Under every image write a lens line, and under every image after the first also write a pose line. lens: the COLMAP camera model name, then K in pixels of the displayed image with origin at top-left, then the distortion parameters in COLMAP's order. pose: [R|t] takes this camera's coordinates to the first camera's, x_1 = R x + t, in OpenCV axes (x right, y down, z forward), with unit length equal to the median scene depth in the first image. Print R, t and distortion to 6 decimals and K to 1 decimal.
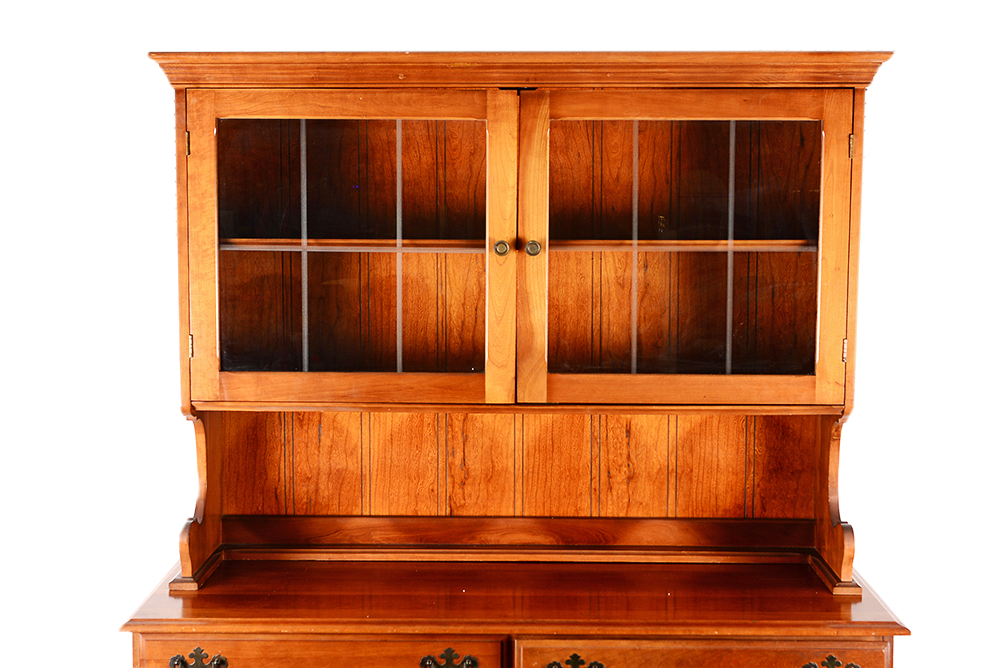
lens RADIAL K [[1459.6, 0, 500.4], [0, 1459.6, 289.9], [0, 0, 1]] dist [0.019411, 0.007938]
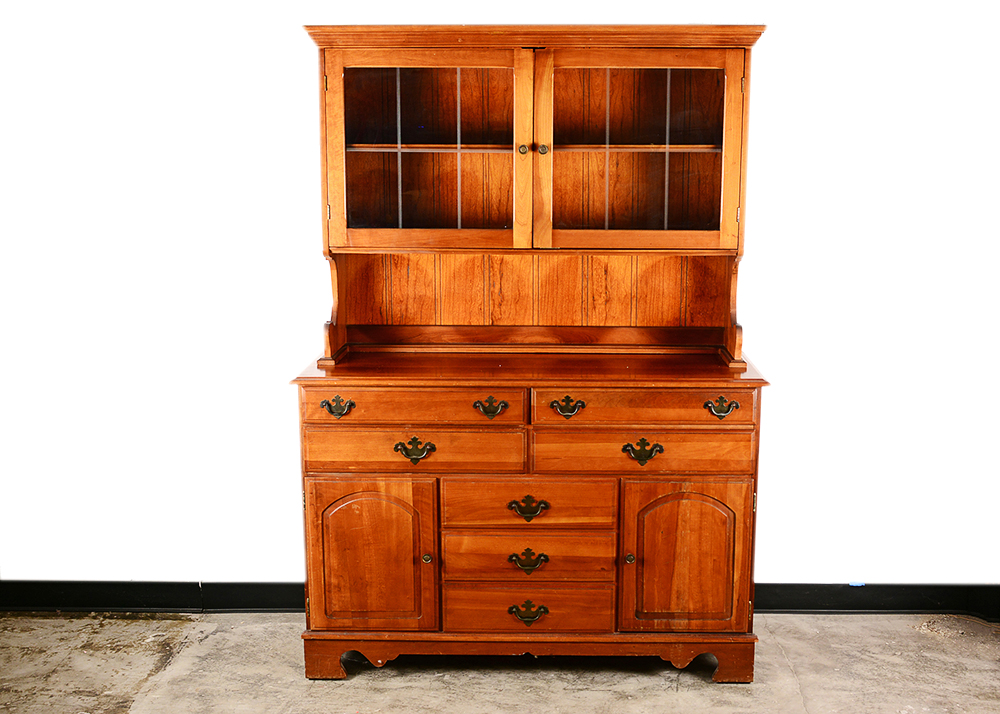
lens RADIAL K [[1282.6, 0, 528.1], [0, 1282.6, 356.9], [0, 0, 1]] dist [-0.049694, -0.003071]
pose [[0.999926, 0.002505, -0.011895, 0.022721], [-0.001271, 0.994715, 0.102666, 0.051734], [0.012090, -0.102643, 0.994645, -0.402735]]
